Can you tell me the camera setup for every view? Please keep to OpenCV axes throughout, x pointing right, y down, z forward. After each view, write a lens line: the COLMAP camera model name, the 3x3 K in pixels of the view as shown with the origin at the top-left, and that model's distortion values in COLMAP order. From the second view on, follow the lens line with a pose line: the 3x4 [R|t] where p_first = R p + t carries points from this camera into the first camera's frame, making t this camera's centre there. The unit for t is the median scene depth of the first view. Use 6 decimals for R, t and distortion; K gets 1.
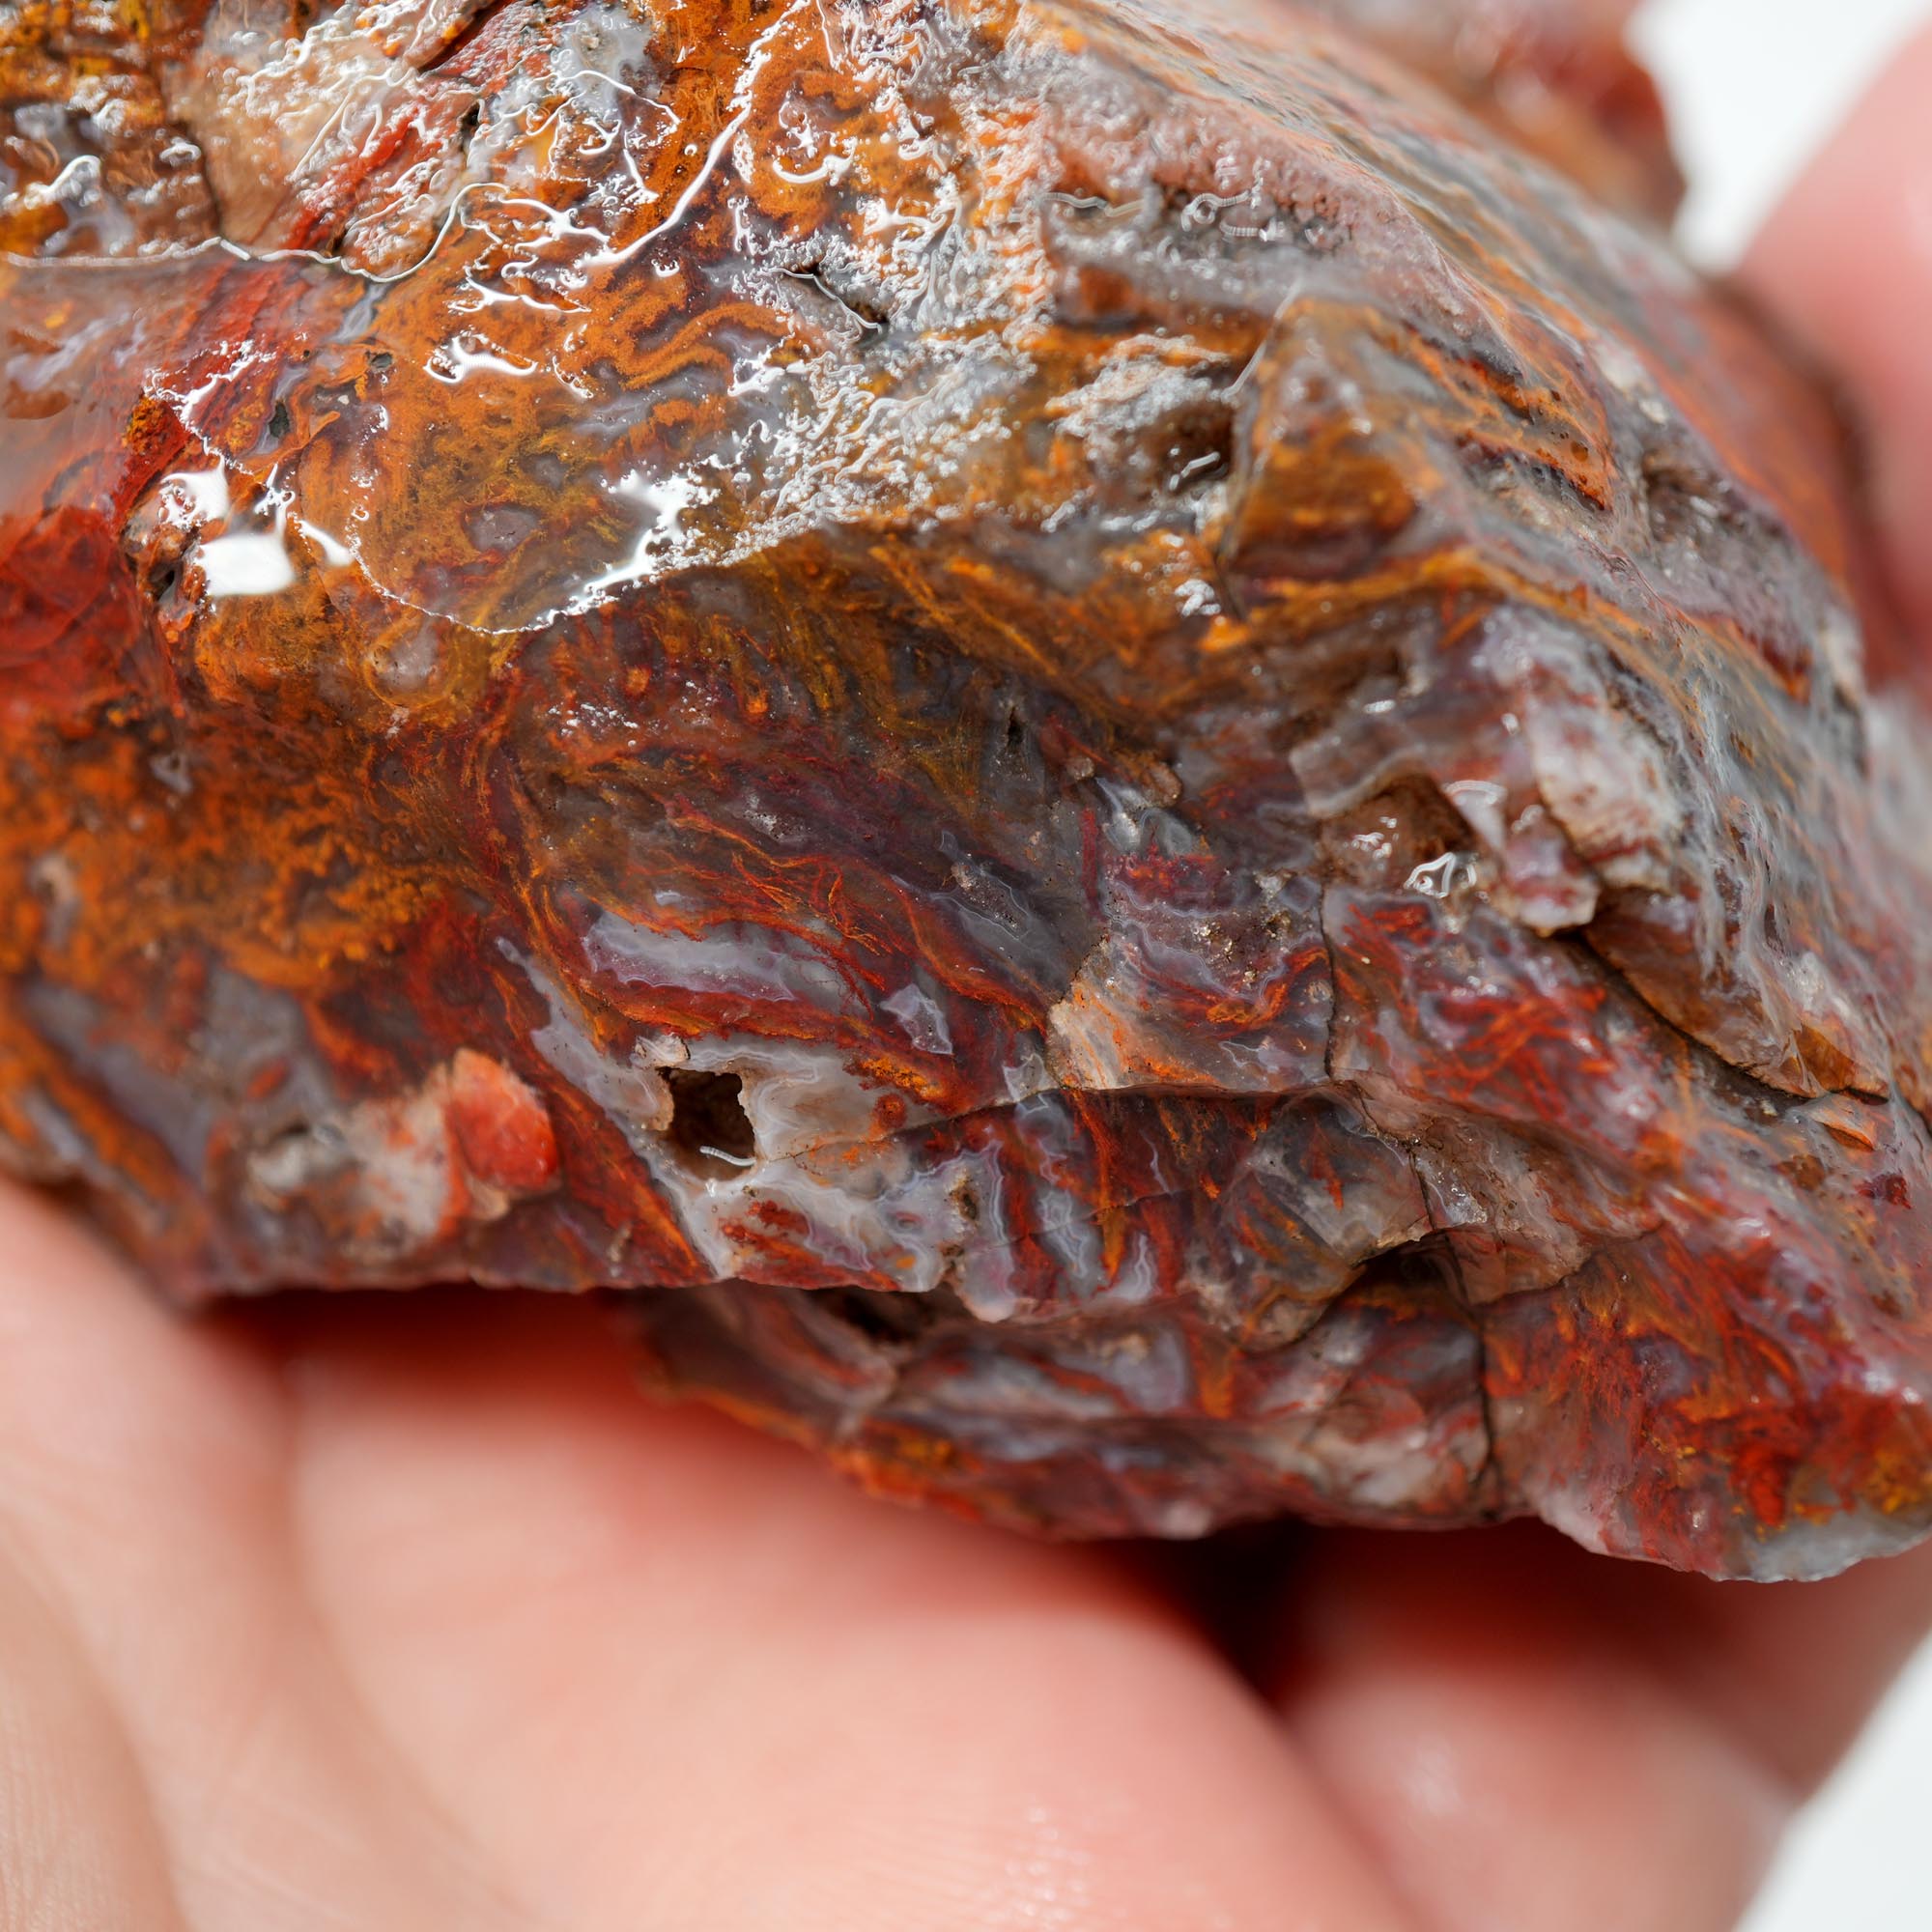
lens RADIAL K [[3745.2, 0, 964.5], [0, 3745.2, 961.7], [0, 0, 1]] dist [0.036208, 0.000000]
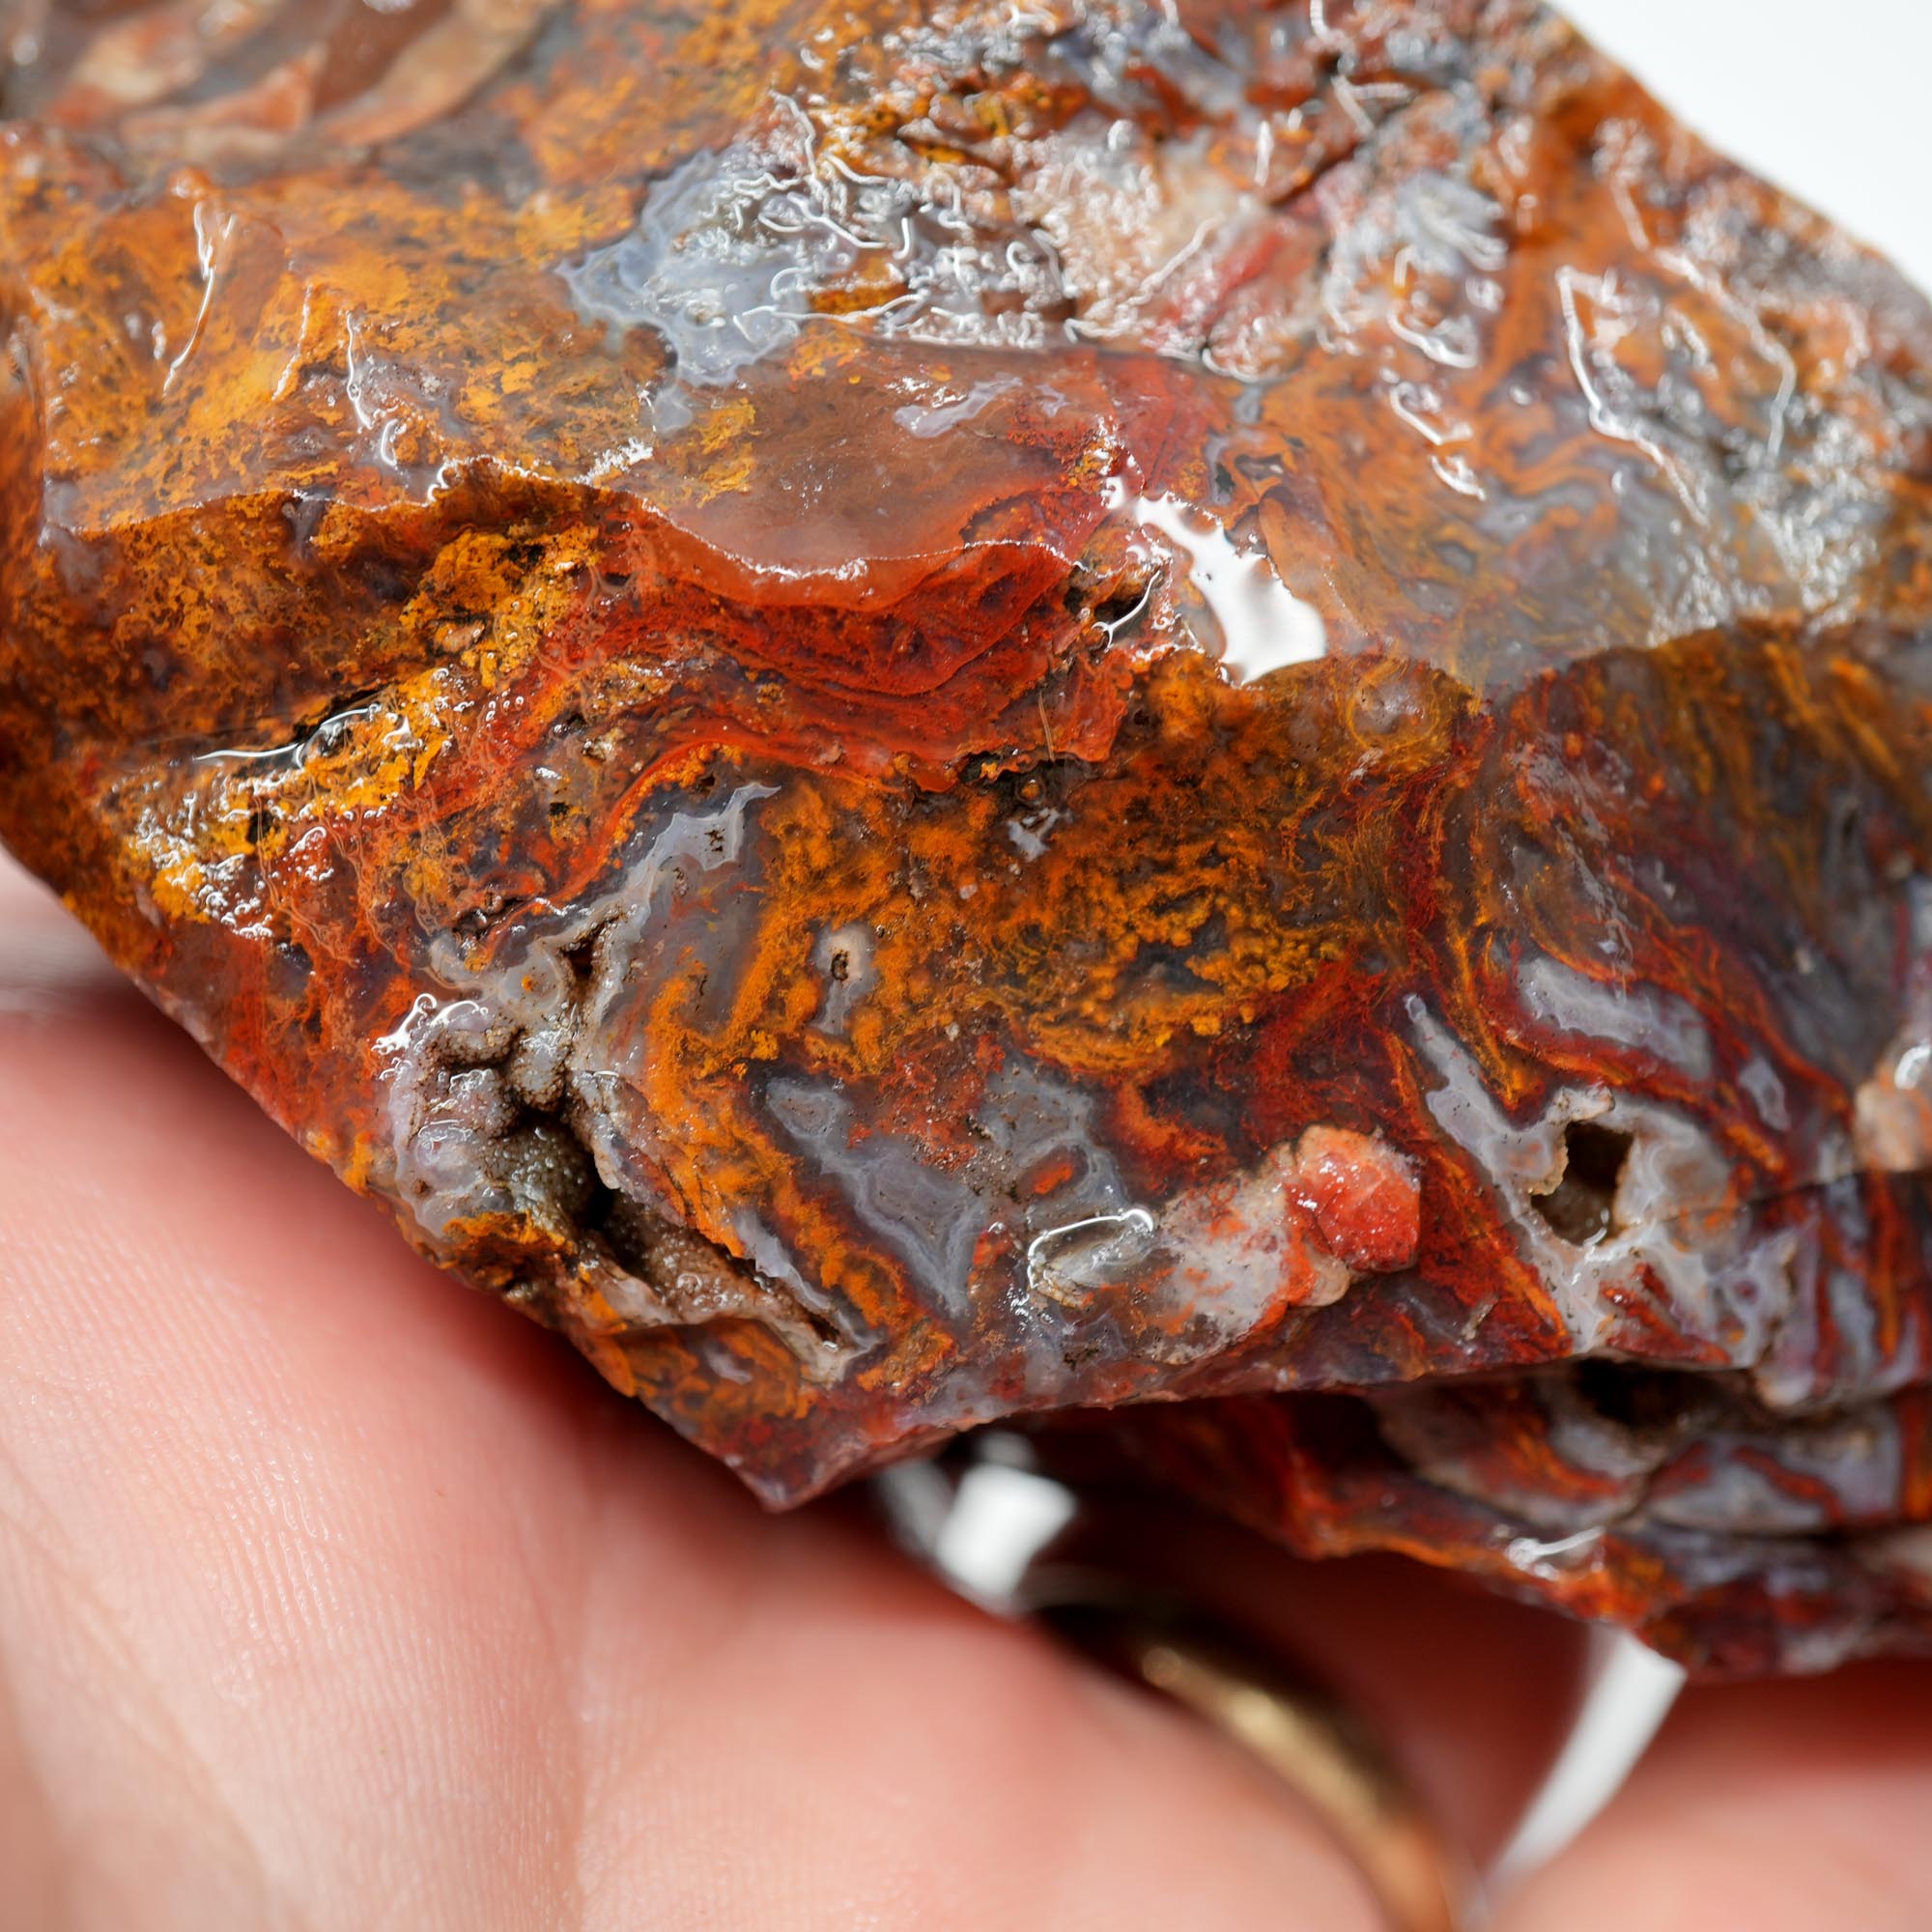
lens RADIAL K [[3745.2, 0, 966.0], [0, 3745.2, 971.5], [0, 0, 1]] dist [0.036208, 0.000000]
pose [[0.859279, 0.092716, 0.503035, -0.730001], [0.057319, 0.959788, -0.274813, 0.256267], [-0.508286, 0.264975, 0.819411, 0.229543]]
